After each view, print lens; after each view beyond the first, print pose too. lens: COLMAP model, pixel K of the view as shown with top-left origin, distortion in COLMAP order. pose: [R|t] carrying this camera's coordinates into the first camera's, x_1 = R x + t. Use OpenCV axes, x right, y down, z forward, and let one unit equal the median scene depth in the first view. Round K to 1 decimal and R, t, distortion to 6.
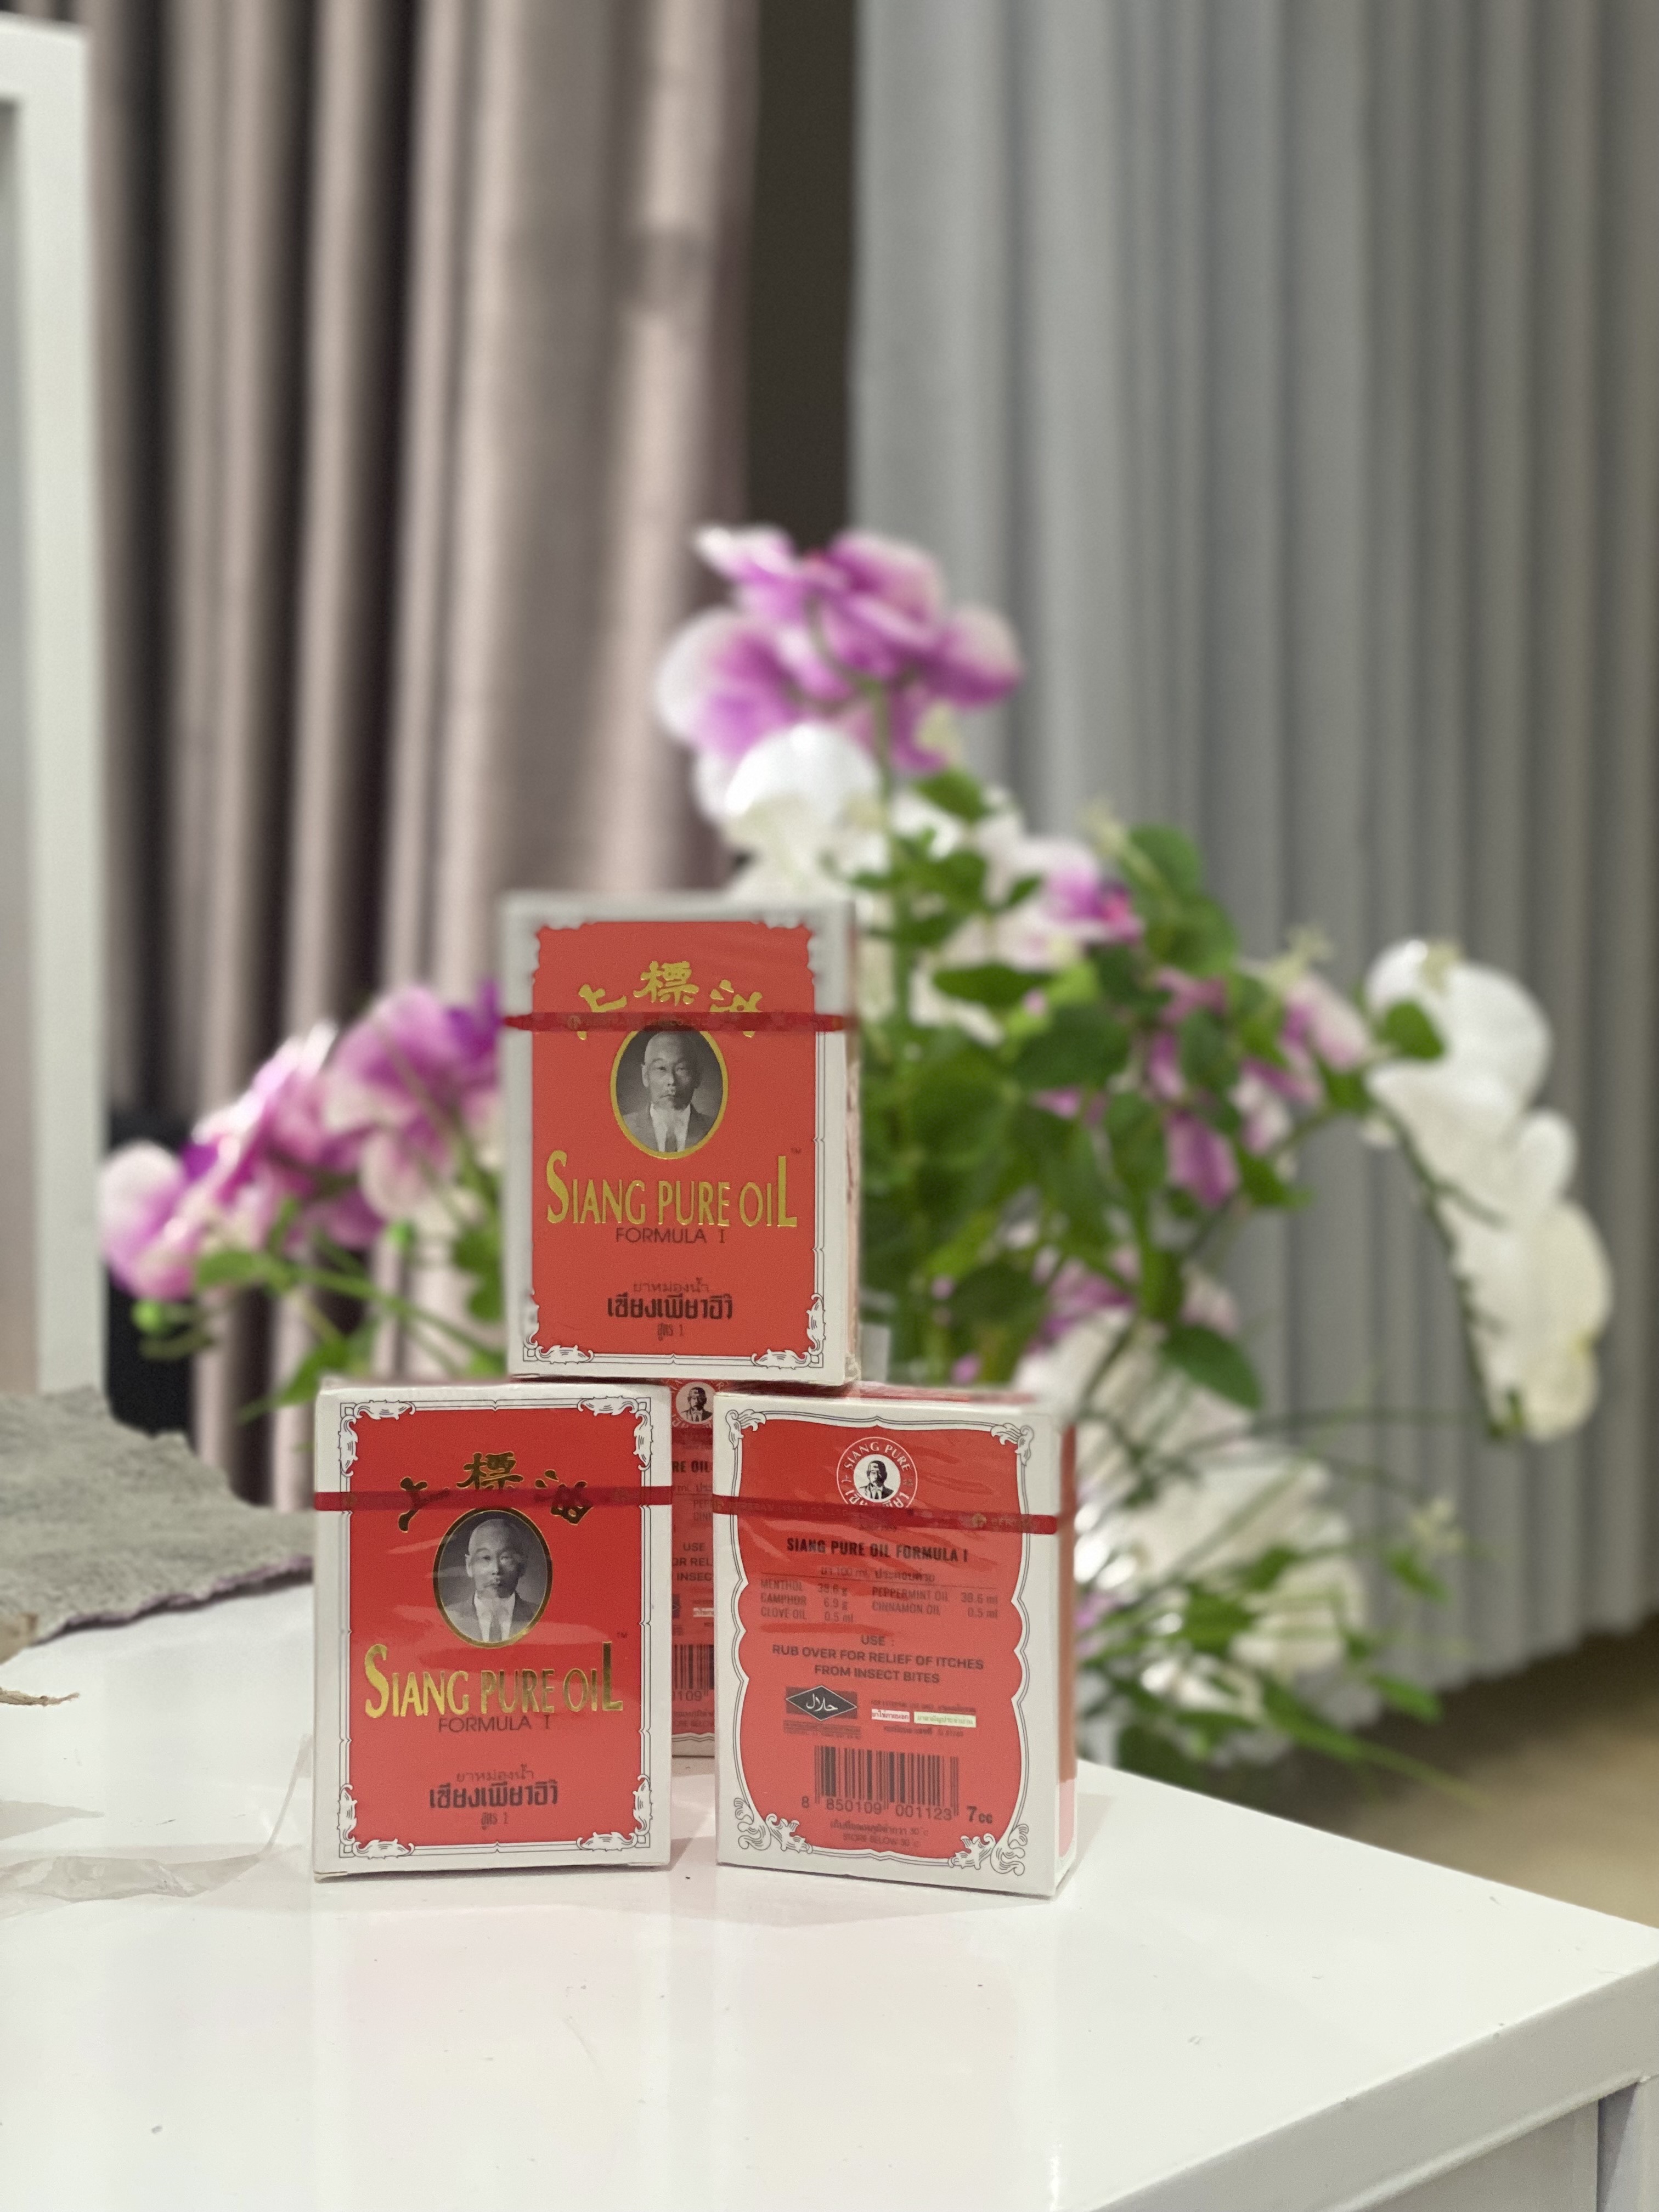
lens RADIAL K [[3355.9, 0, 821.1], [0, 3355.9, 1079.6], [0, 0, 1]] dist [0.013045, 0.018603]
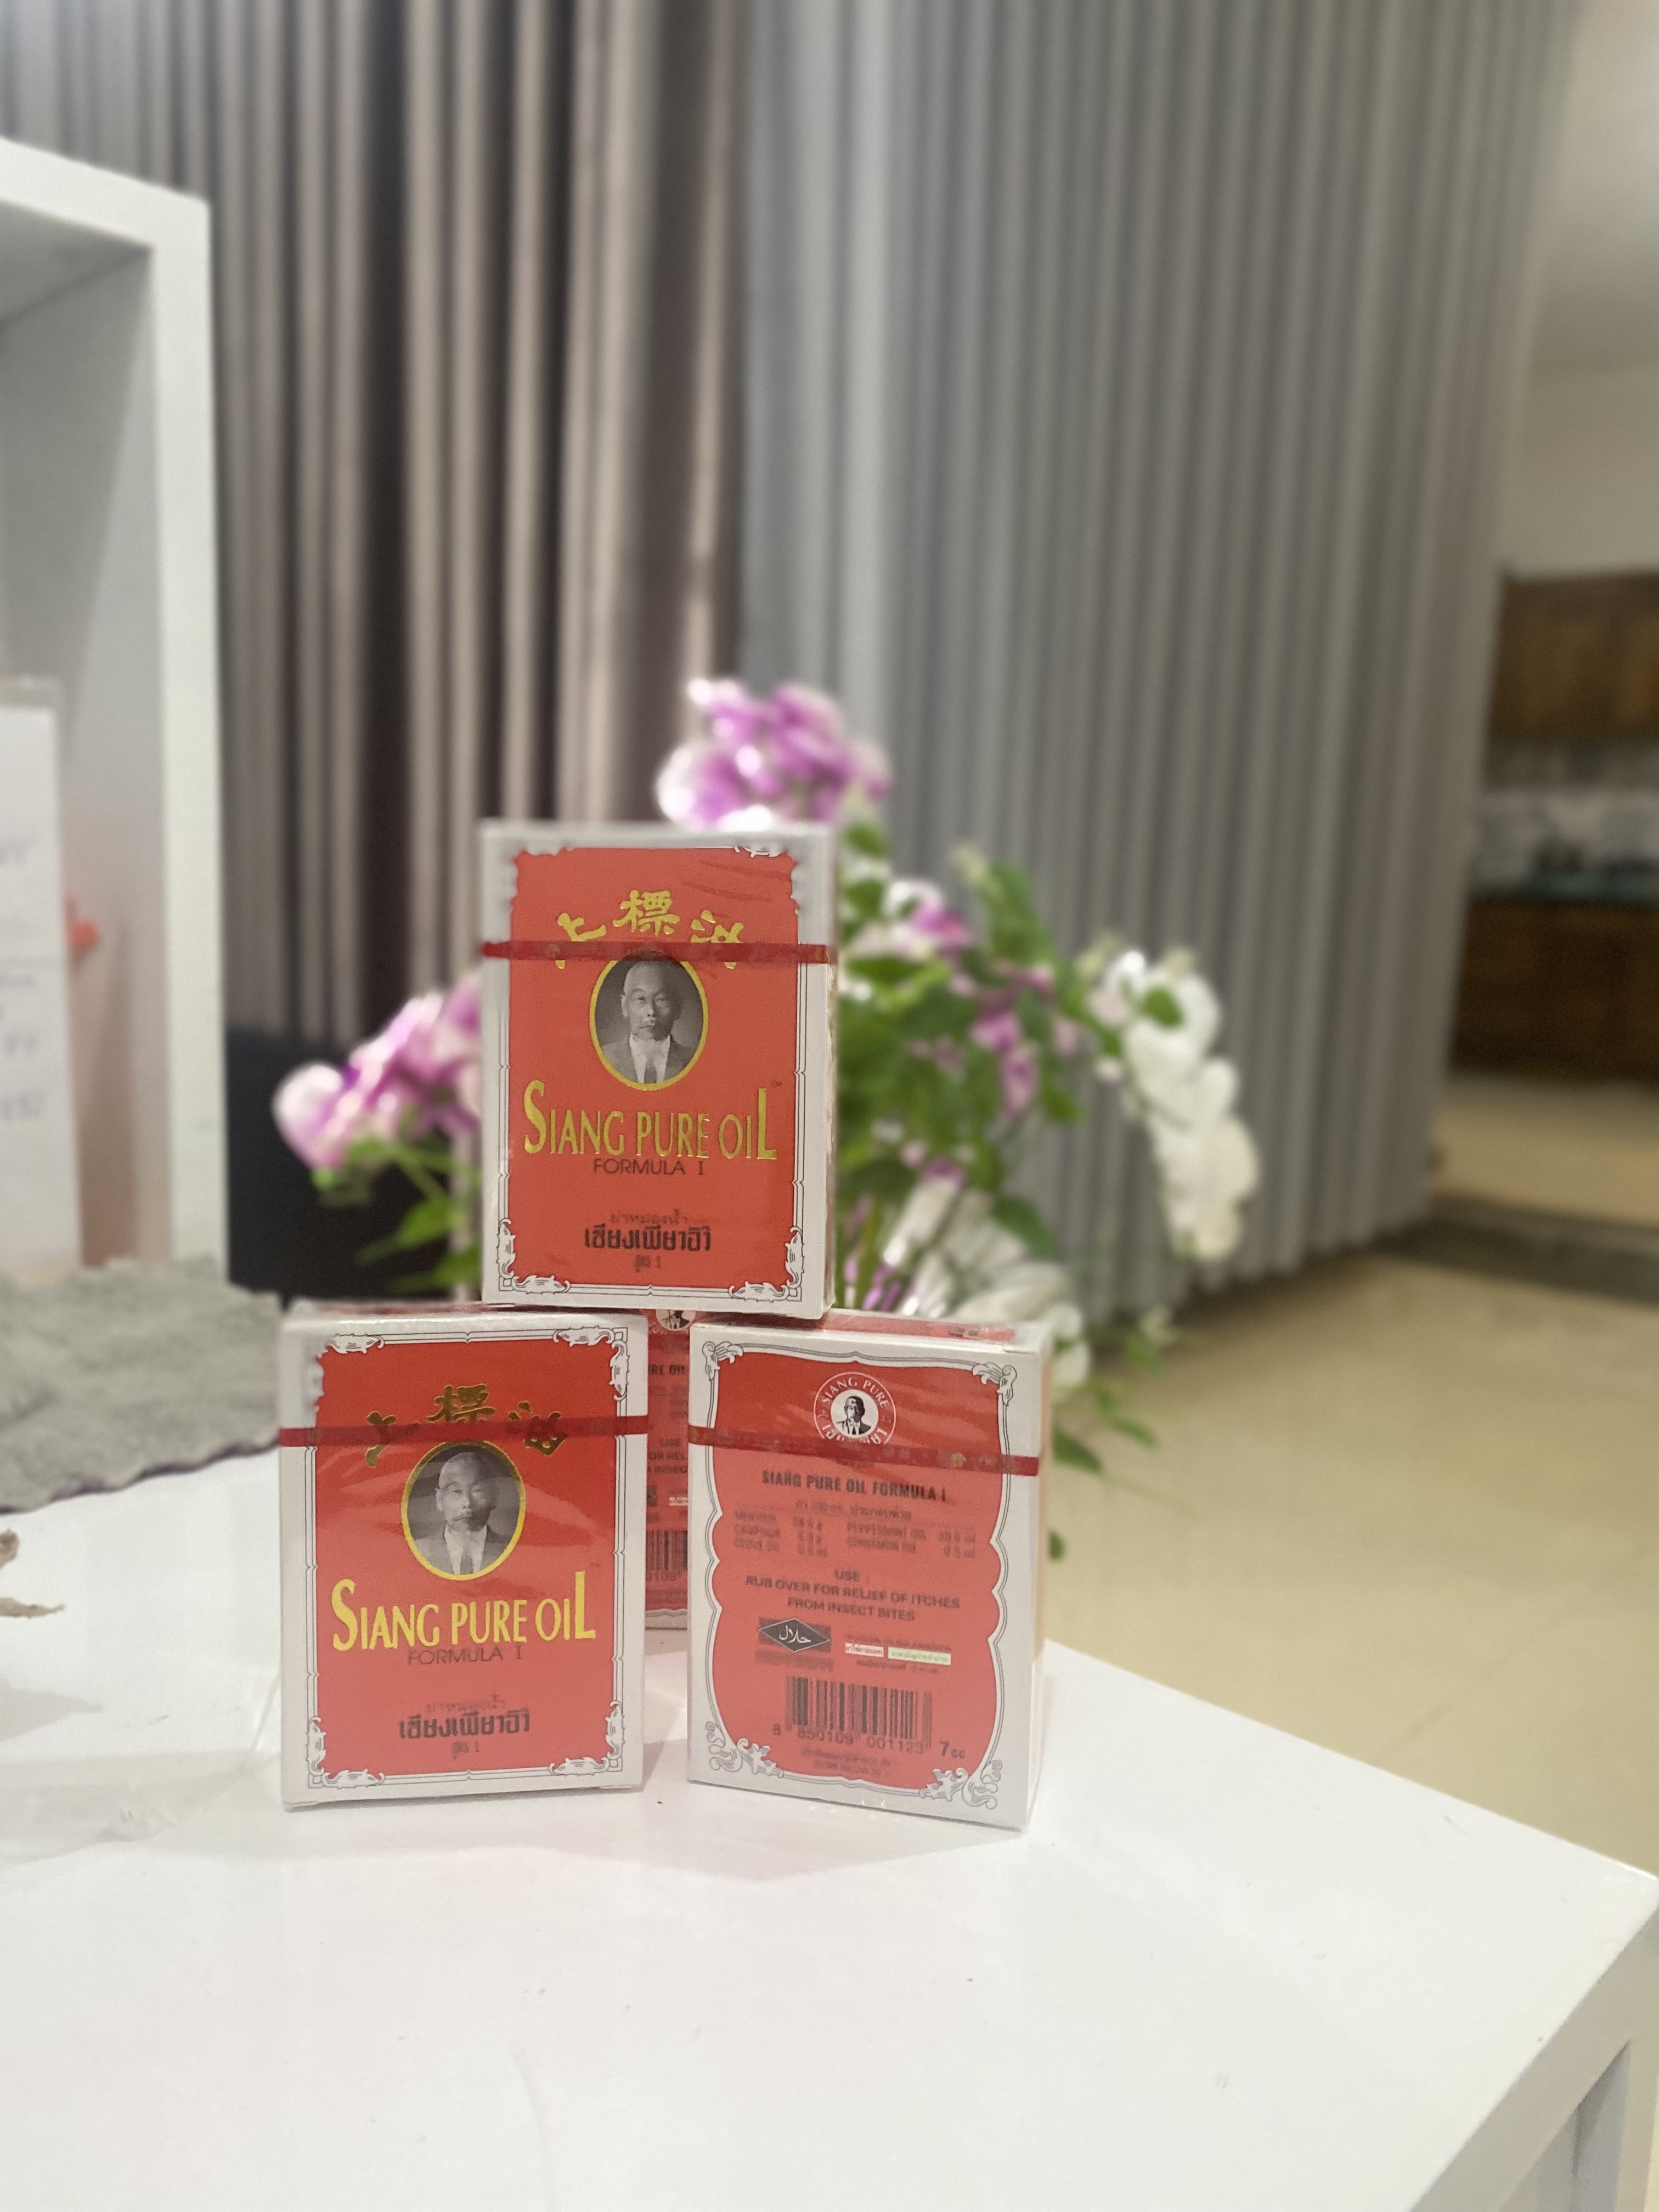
lens RADIAL K [[1636.1, 0, 829.5], [0, 1636.1, 1106.0], [0, 0, 1]] dist [0.162410, -0.514301]
pose [[0.998716, 0.010786, 0.049505, -0.015565], [-0.012708, 0.999170, 0.038691, 0.008850], [-0.049047, -0.039270, 0.998024, 0.510434]]
